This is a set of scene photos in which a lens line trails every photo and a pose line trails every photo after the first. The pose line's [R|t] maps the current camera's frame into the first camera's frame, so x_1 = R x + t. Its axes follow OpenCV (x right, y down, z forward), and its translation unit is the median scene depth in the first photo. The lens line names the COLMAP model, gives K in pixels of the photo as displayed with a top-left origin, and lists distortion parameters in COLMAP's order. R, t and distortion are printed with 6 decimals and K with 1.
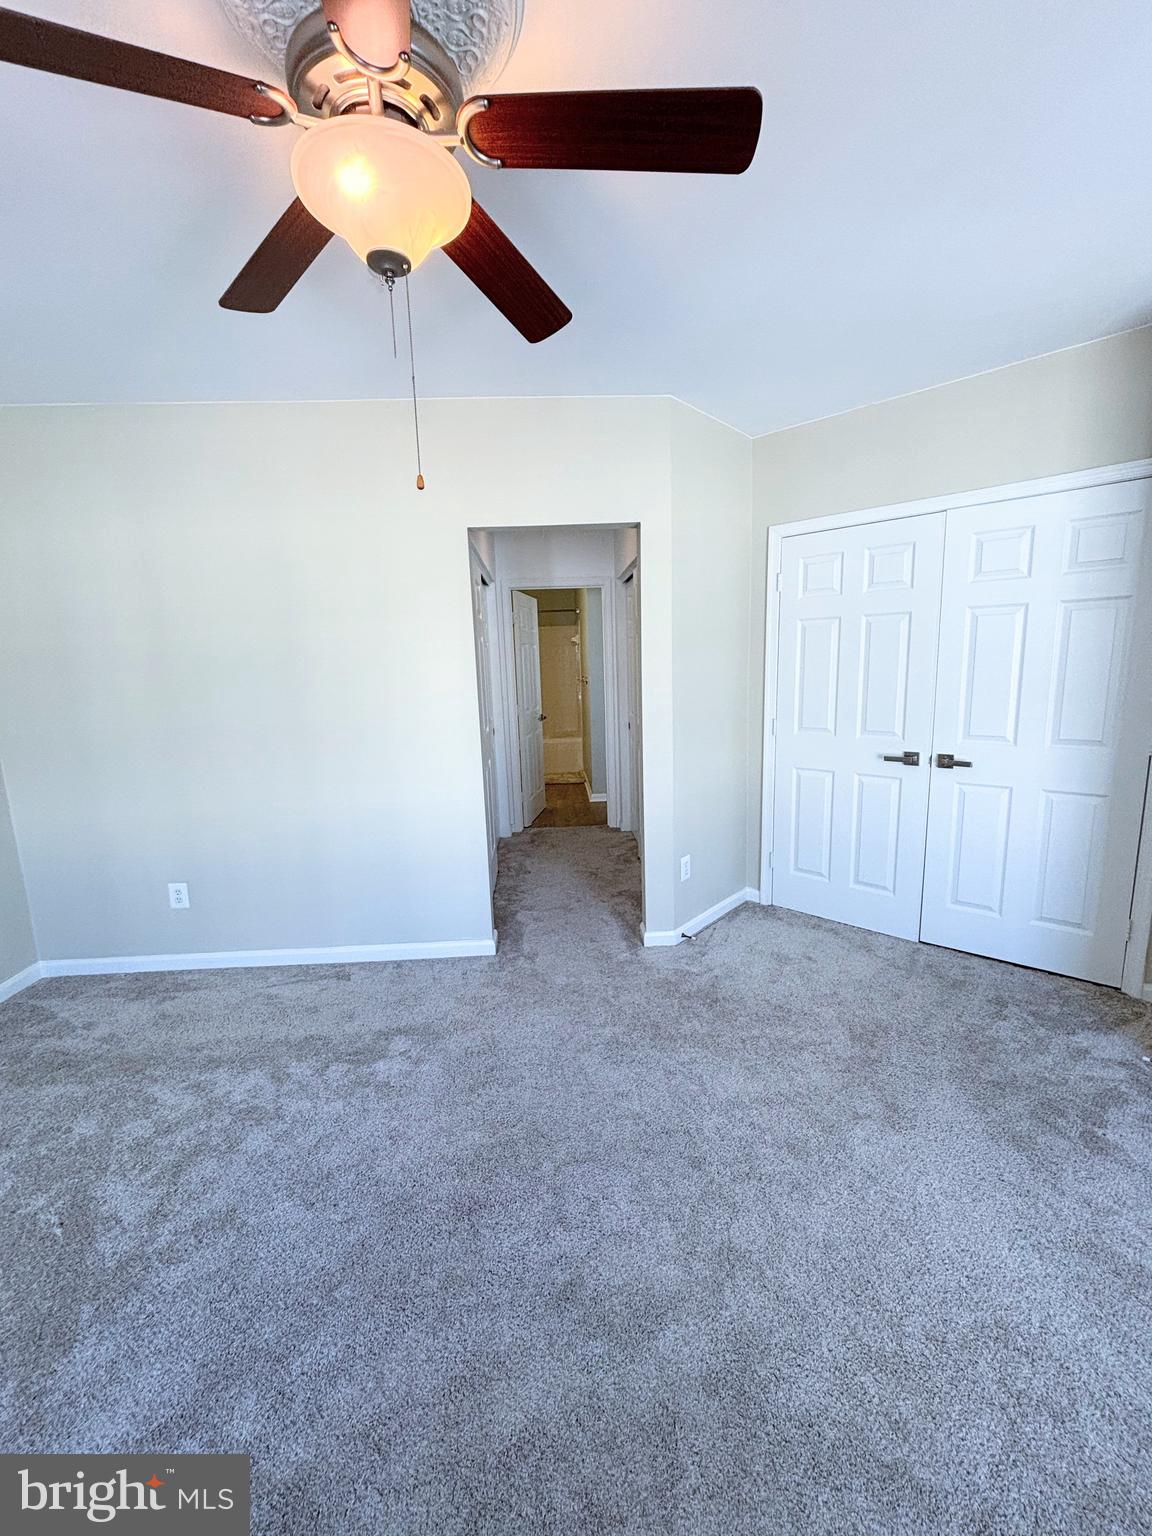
lens RADIAL K [[617.0, 0, 578.0], [0, 617.0, 764.8], [0, 0, 1]] dist [-0.001283, 0.001647]
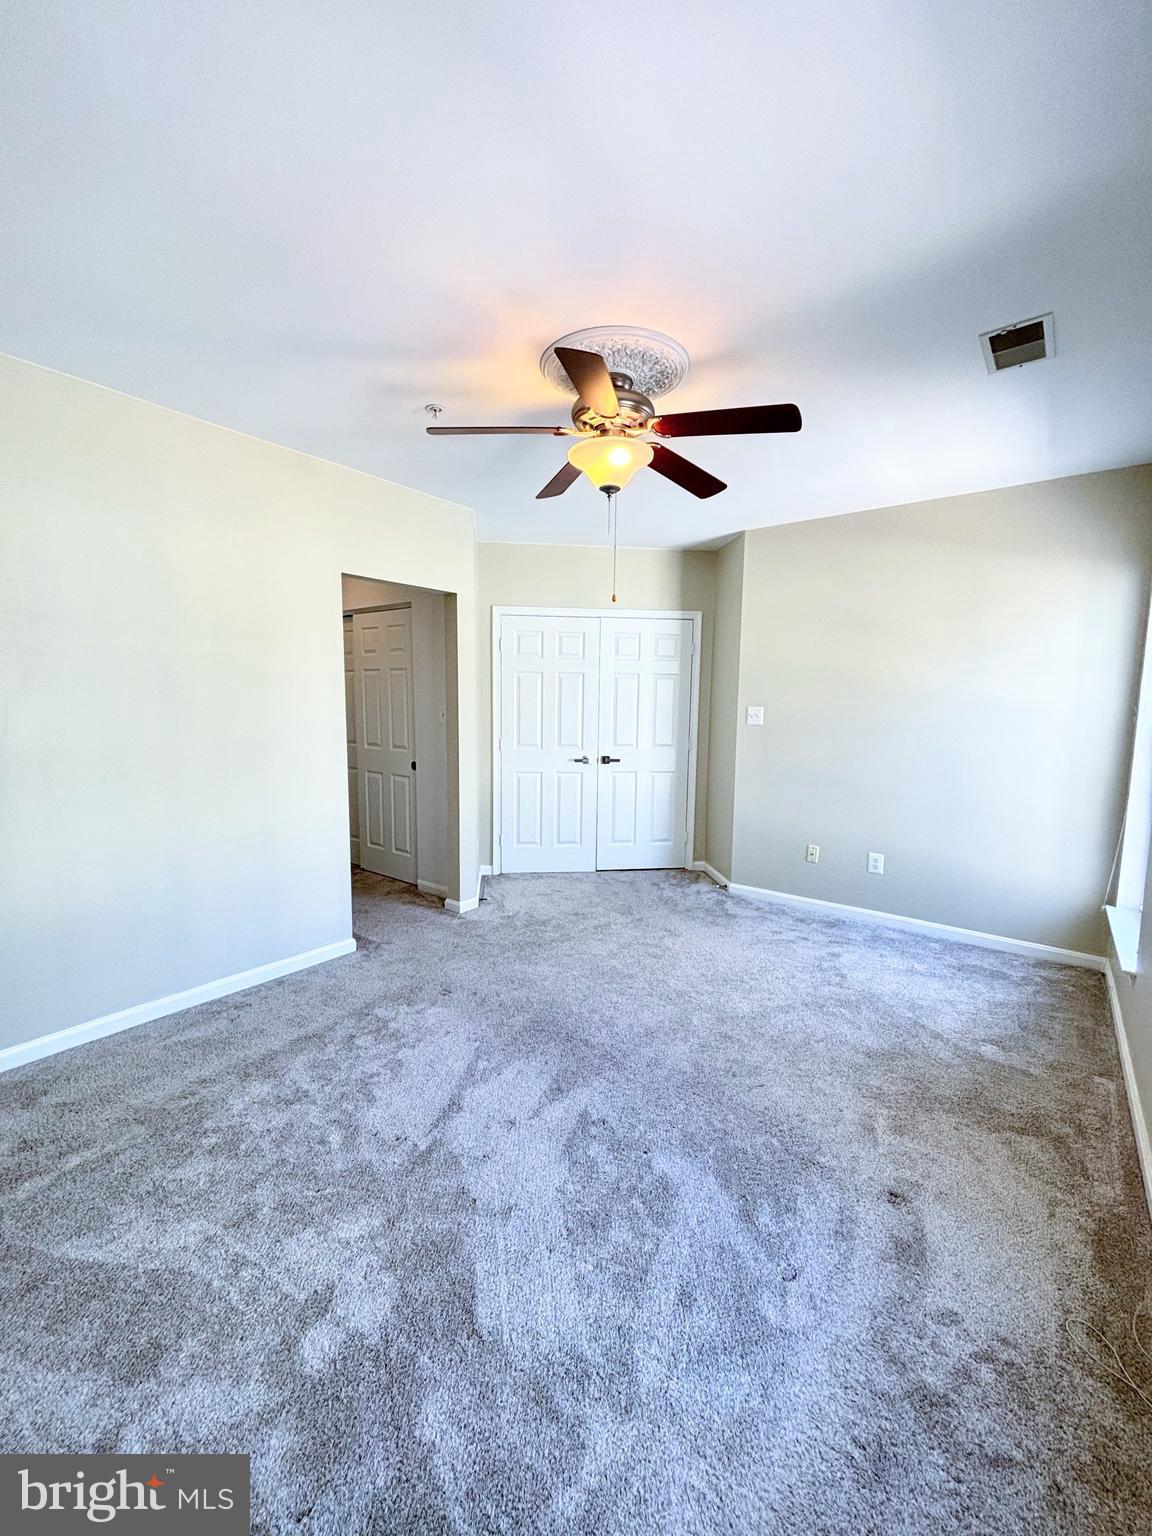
lens RADIAL K [[617.0, 0, 569.9], [0, 617.0, 770.4], [0, 0, 1]] dist [-0.001283, 0.001647]
pose [[0.652110, -0.048816, 0.756551, -0.770797], [0.091547, 0.995693, -0.014663, 0.039118], [-0.752577, 0.078821, 0.653770, -0.047914]]
